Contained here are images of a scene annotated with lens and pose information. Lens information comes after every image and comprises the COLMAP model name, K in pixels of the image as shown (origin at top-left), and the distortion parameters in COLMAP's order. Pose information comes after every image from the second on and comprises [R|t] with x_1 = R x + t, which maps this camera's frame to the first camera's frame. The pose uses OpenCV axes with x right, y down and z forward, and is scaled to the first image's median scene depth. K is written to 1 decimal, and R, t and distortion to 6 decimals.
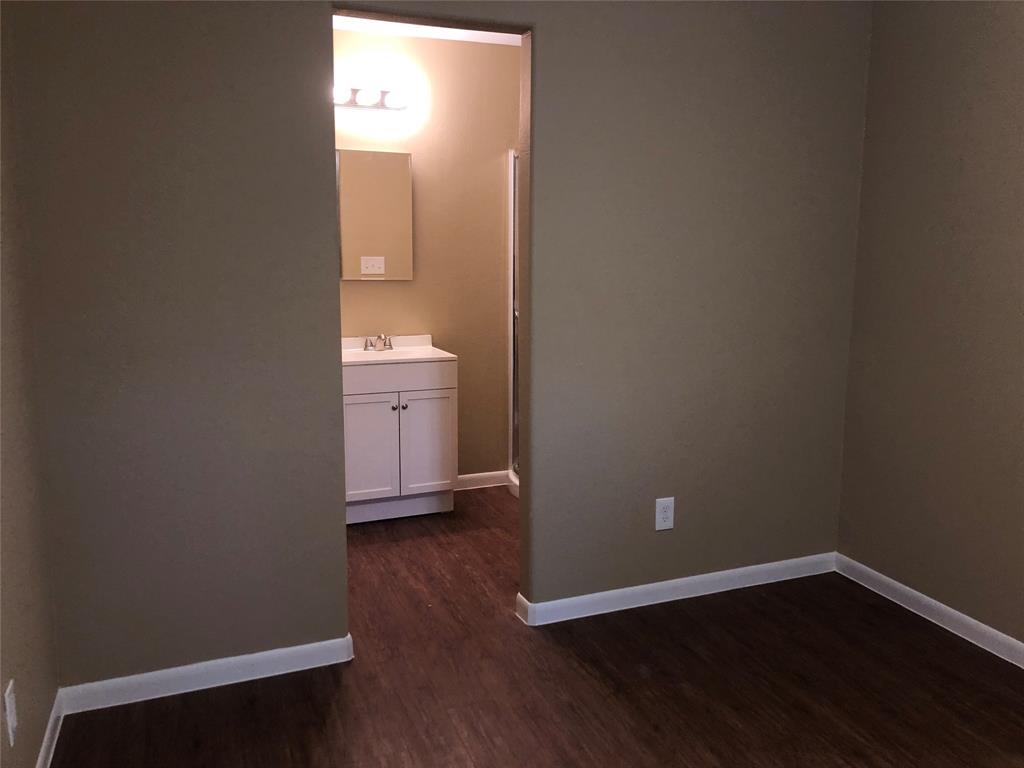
lens RADIAL K [[812.4, 0, 512.1], [0, 812.4, 399.2], [0, 0, 1]] dist [0.007107, 0.002982]
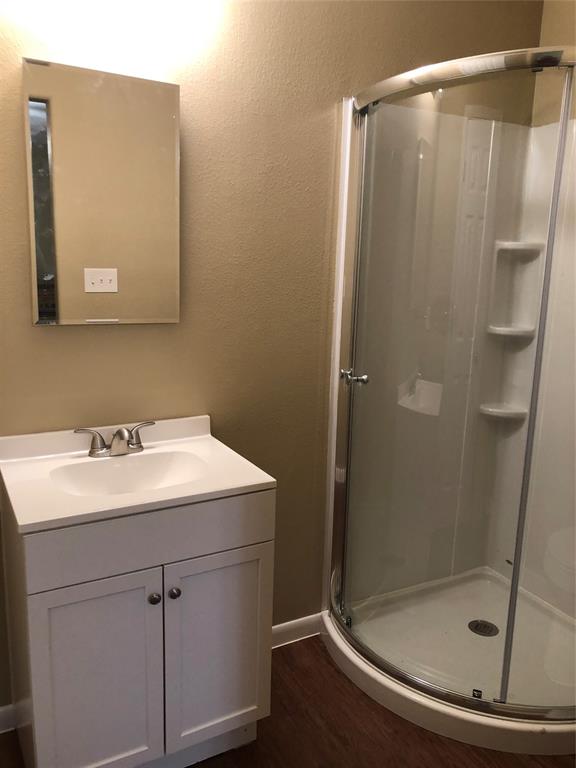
lens RADIAL K [[635.1, 0, 288.7], [0, 635.1, 374.4], [0, 0, 1]] dist [0.002788, -0.001871]
pose [[0.992346, -0.001986, 0.123476, -0.103407], [0.000008, 0.999872, 0.016021, -0.120254], [-0.123491, -0.015897, 0.992218, 0.569794]]
